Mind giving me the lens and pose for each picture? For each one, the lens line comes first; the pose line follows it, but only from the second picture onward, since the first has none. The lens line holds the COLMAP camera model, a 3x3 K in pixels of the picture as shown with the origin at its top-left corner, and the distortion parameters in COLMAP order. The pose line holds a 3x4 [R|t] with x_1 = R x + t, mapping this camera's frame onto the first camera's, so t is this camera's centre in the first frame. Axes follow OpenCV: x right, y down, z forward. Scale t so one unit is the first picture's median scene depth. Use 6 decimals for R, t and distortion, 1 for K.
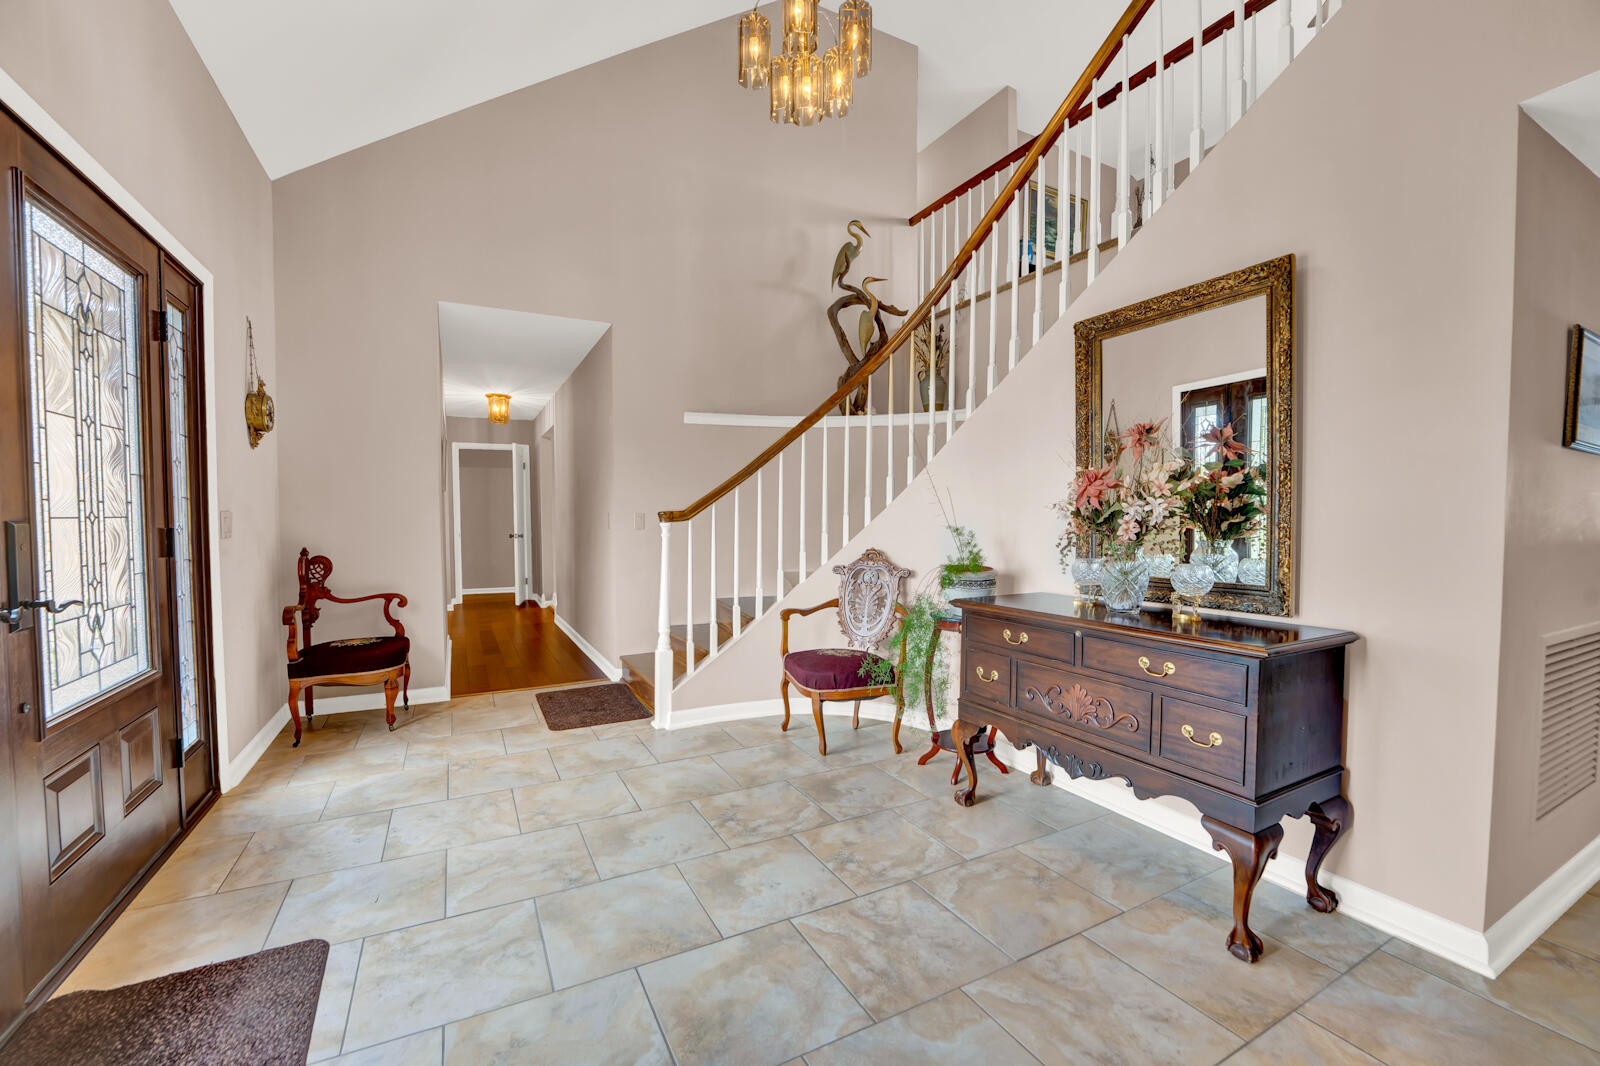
lens RADIAL K [[661.6, 0, 795.8], [0, 661.6, 539.1], [0, 0, 1]] dist [-0.026288, 0.002448]
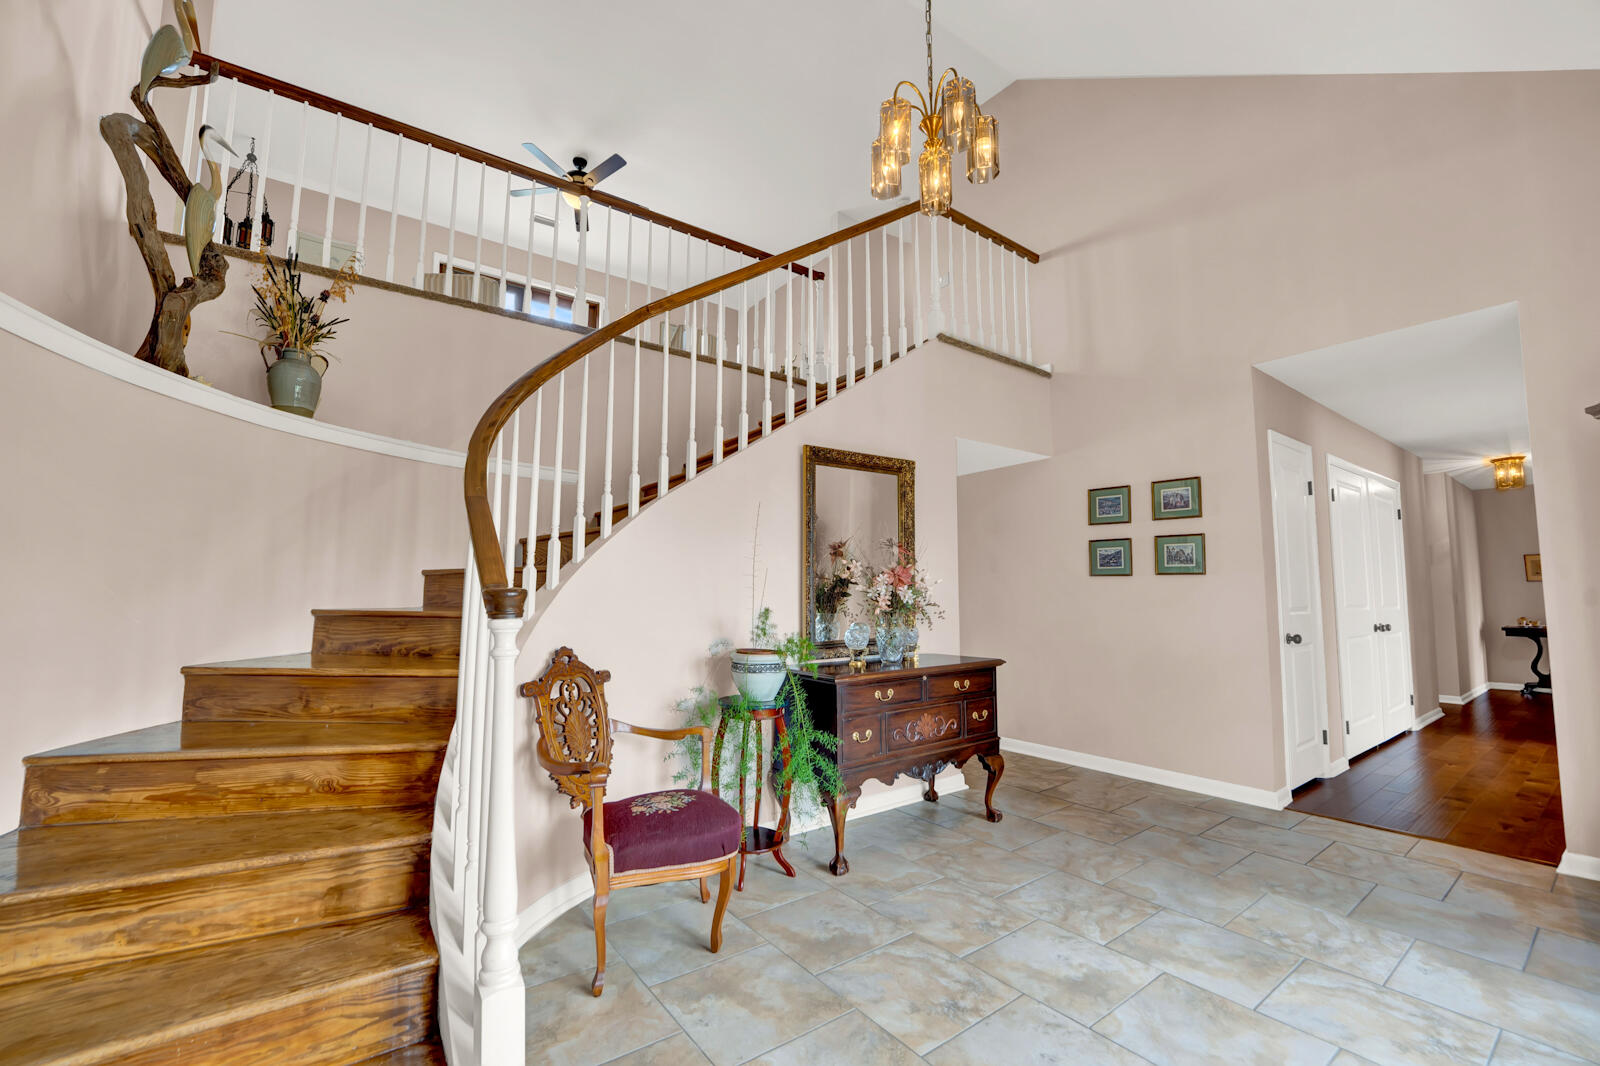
lens RADIAL K [[661.6, 0, 793.7], [0, 661.6, 533.7], [0, 0, 1]] dist [-0.026288, 0.002448]
pose [[-0.157128, 0.092968, 0.983193, -0.936006], [0.036281, 0.995431, -0.088327, -0.052521], [-0.986912, 0.021792, -0.159783, 1.423531]]
